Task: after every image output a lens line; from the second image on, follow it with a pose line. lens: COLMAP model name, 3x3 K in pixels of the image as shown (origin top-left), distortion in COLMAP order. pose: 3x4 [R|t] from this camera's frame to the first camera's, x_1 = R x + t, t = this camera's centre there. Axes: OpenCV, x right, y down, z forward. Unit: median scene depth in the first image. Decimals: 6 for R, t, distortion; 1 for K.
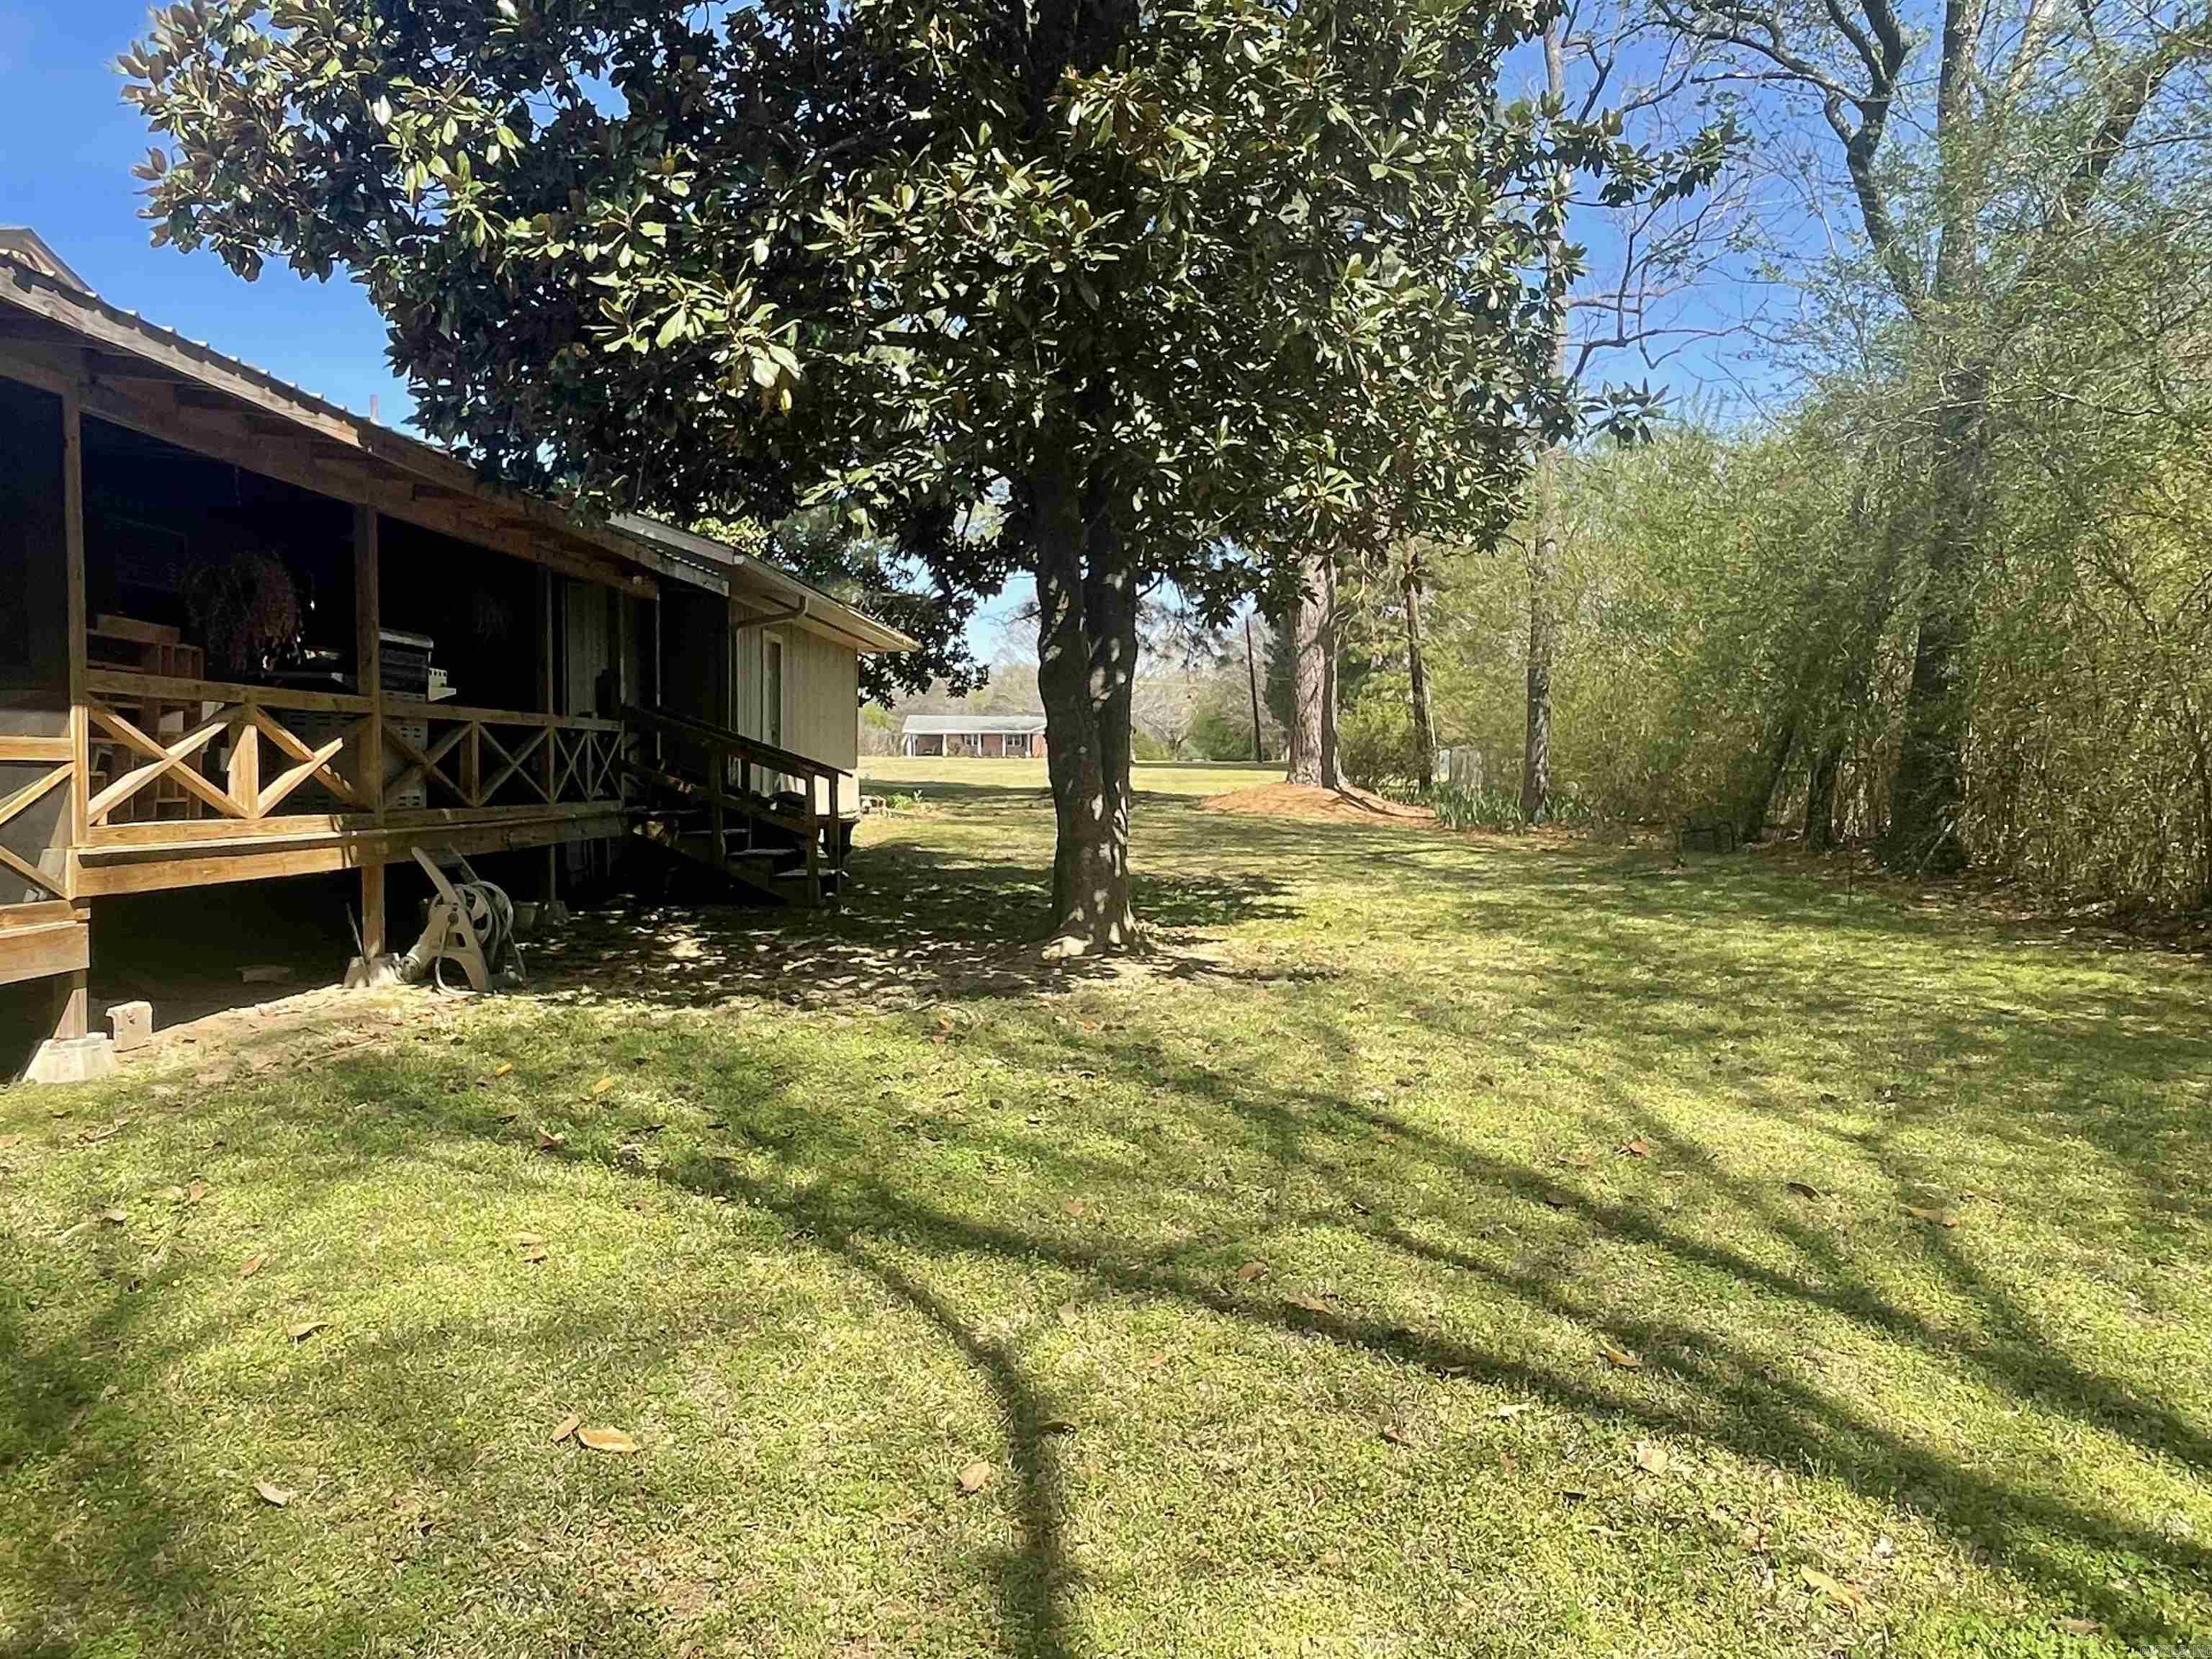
lens RADIAL K [[1597.5, 0, 1106.0], [0, 1597.5, 829.5], [0, 0, 1]] dist [-0.002376, -0.008310]
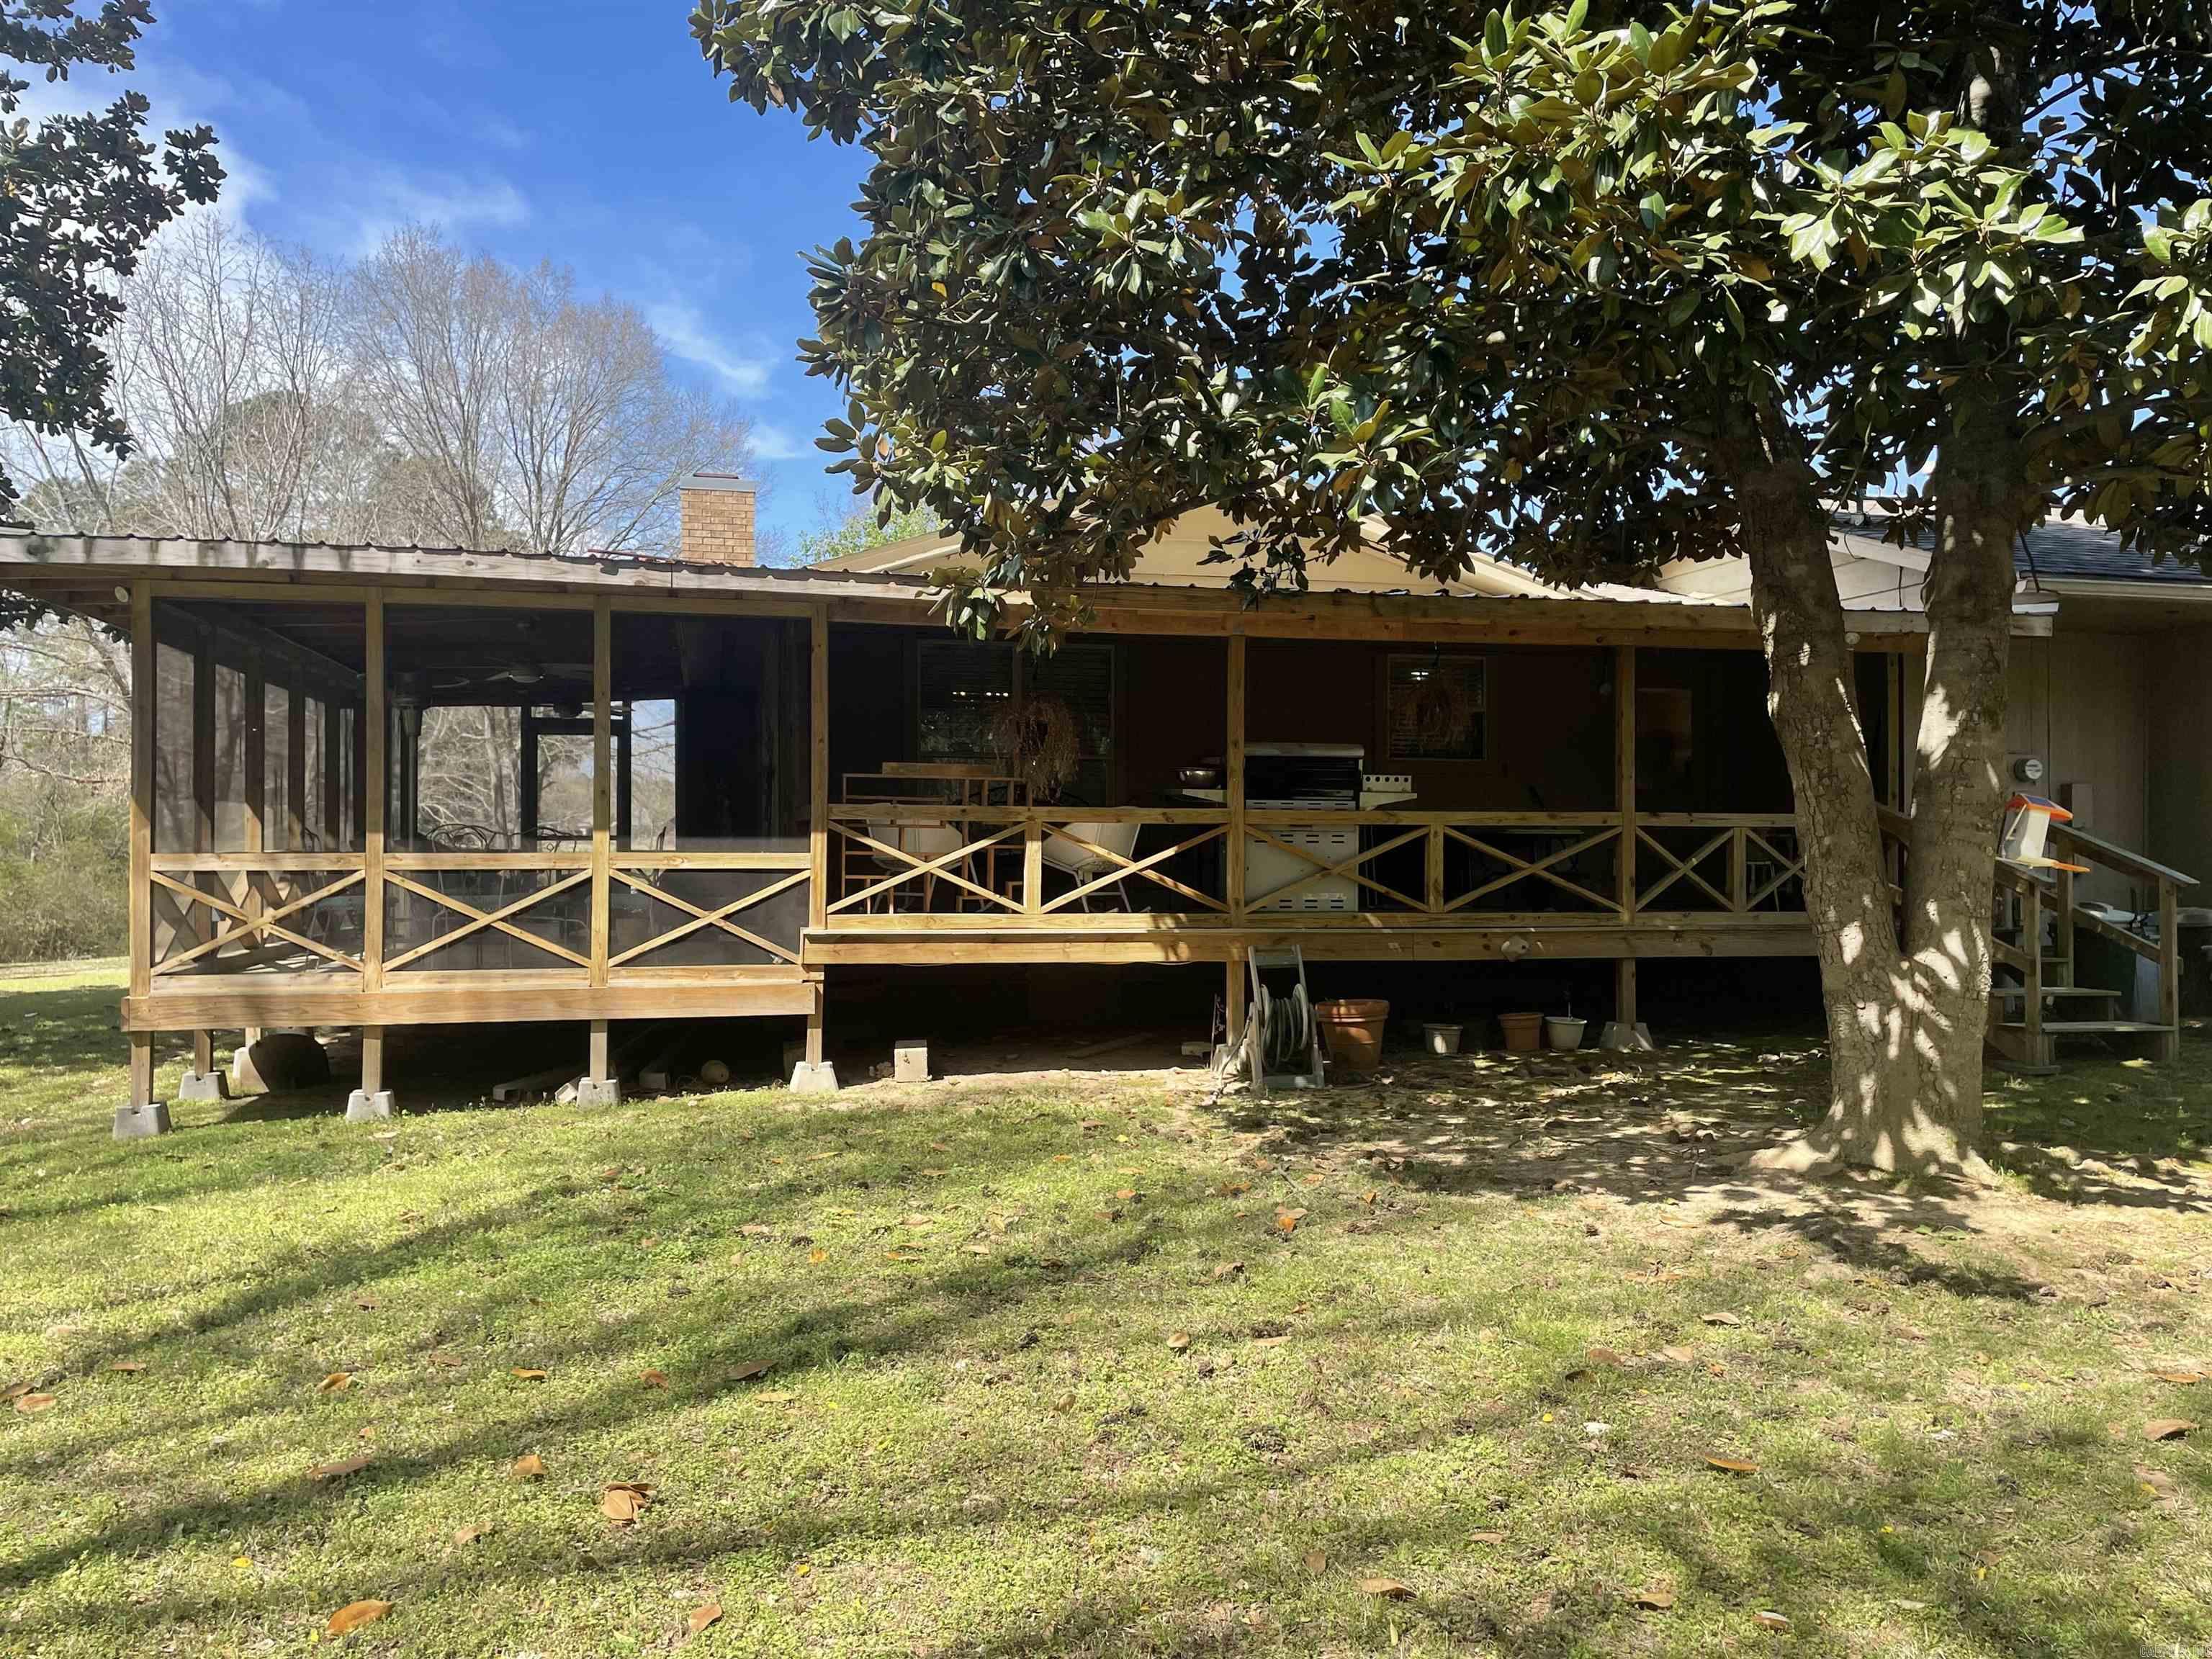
lens RADIAL K [[1664.4, 0, 1106.6], [0, 1664.4, 835.7], [0, 0, 1]] dist [0.094514, -0.121502]
pose [[0.269495, -0.011984, -0.962927, 0.770544], [-0.037216, 0.999046, -0.022850, -0.042670], [0.962282, 0.041995, 0.268792, 0.751809]]
